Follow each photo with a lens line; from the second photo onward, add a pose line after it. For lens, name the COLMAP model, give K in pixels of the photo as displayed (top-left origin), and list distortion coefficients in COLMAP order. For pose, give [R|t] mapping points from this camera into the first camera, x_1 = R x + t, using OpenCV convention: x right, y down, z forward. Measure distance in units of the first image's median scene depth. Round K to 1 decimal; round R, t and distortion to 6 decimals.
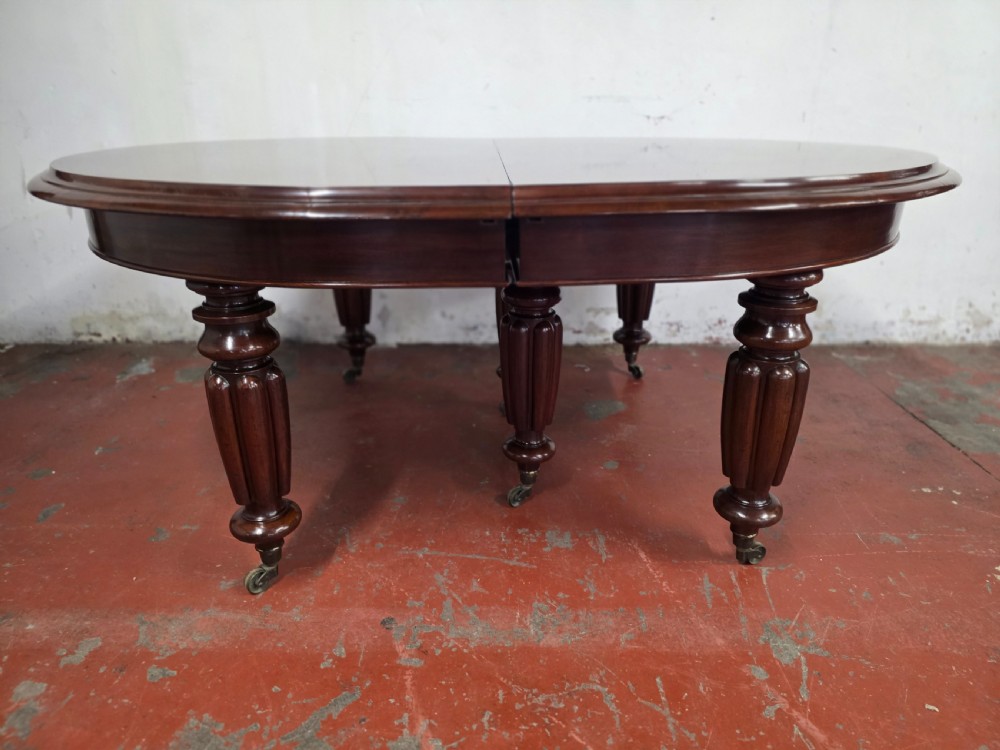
lens RADIAL K [[665.4, 0, 504.0], [0, 665.4, 382.3], [0, 0, 1]] dist [0.060244, -0.062013]
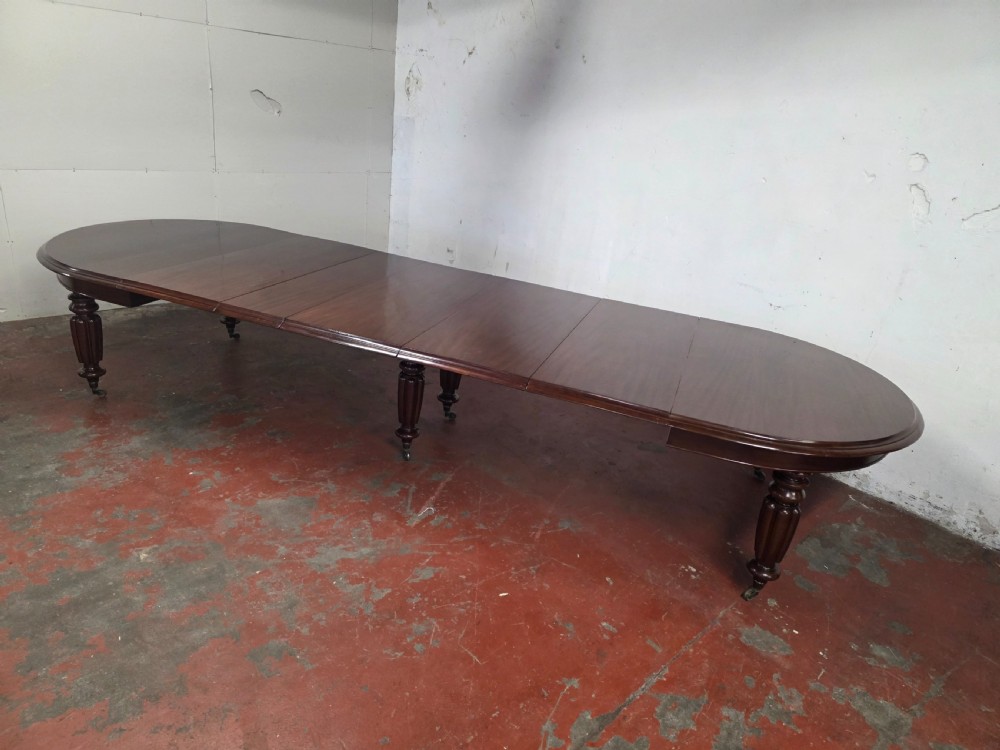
lens RADIAL K [[669.3, 0, 507.0], [0, 669.3, 373.0], [0, 0, 1]] dist [0.071022, -0.068938]
pose [[0.703749, 0.348811, -0.618925, 1.474876], [-0.373846, 0.922624, 0.094887, -0.277103], [0.604133, 0.164606, 0.779697, -1.127054]]
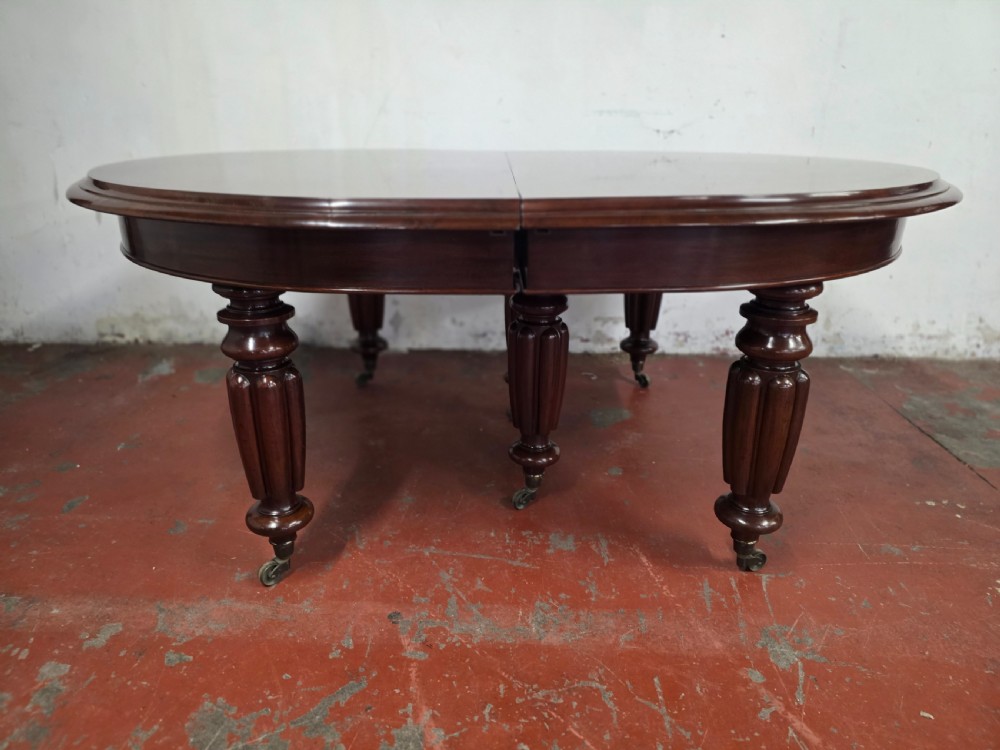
lens RADIAL K [[665.4, 0, 492.7], [0, 665.4, 377.7], [0, 0, 1]] dist [0.060244, -0.062013]
pose [[0.999364, 0.018362, -0.030567, 0.003029], [-0.018948, 0.999640, -0.018996, 0.005871], [0.030207, 0.019563, 0.999352, -0.033365]]
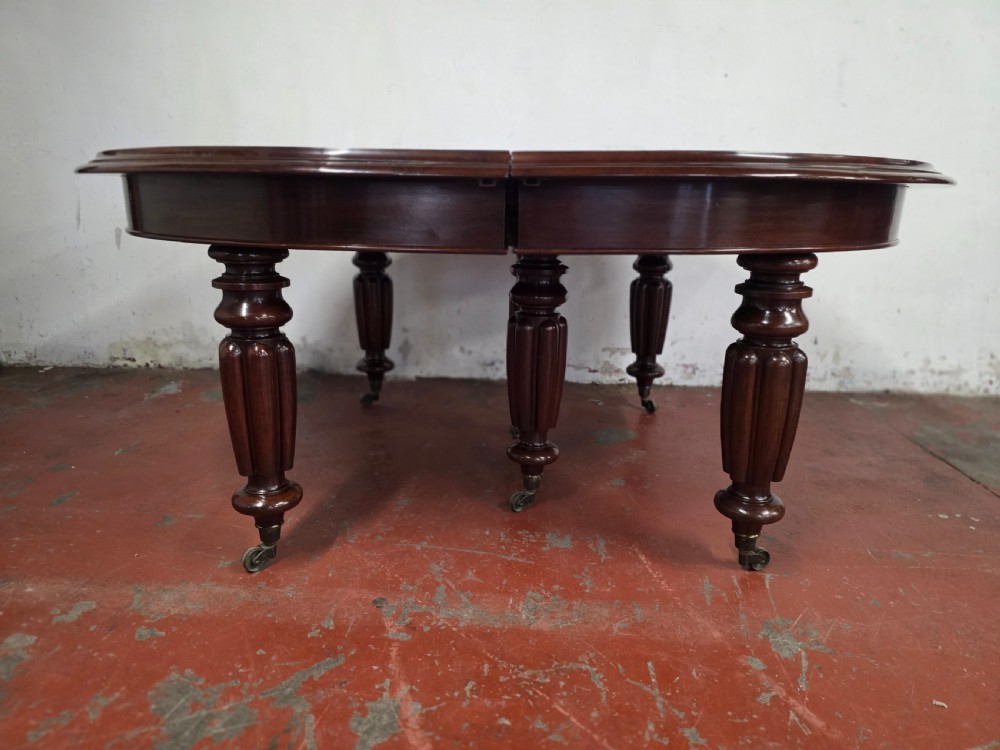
lens RADIAL K [[665.4, 0, 504.0], [0, 665.4, 384.0], [0, 0, 1]] dist [0.060244, -0.062013]
pose [[0.998431, 0.032803, -0.045381, 0.042321], [-0.038065, 0.991993, -0.120420, 0.139721], [0.041068, 0.121959, 0.991685, -0.013370]]
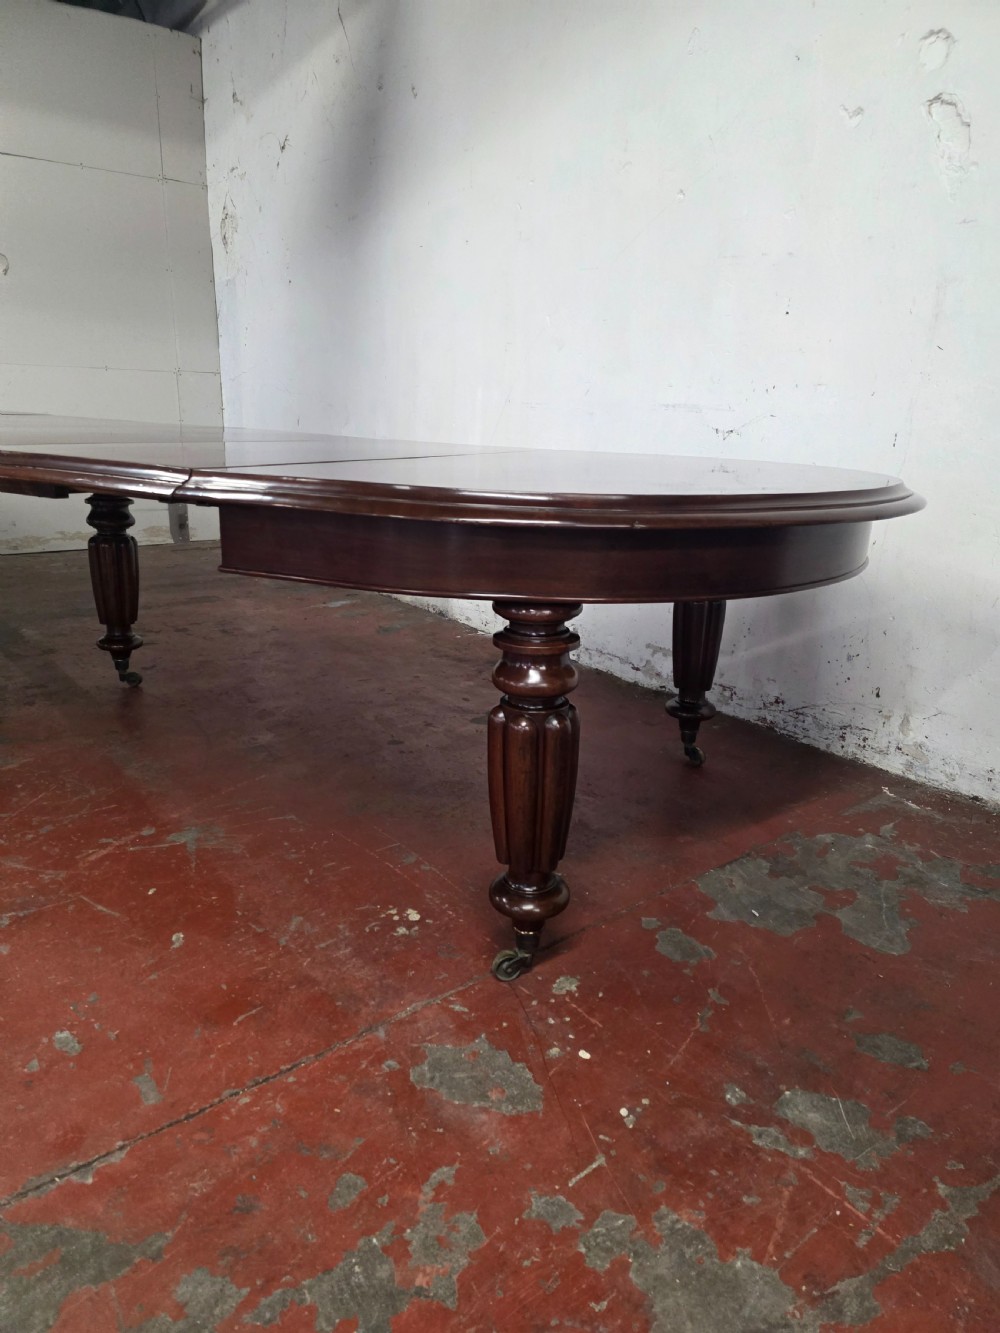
lens RADIAL K [[892.1, 0, 511.9], [0, 892.1, 673.0], [0, 0, 1]] dist [0.071022, -0.068938]
pose [[0.634500, 0.245026, -0.733057, 1.668963], [-0.328467, 0.943999, 0.031229, -0.106225], [0.699657, 0.220970, 0.679450, 0.223755]]
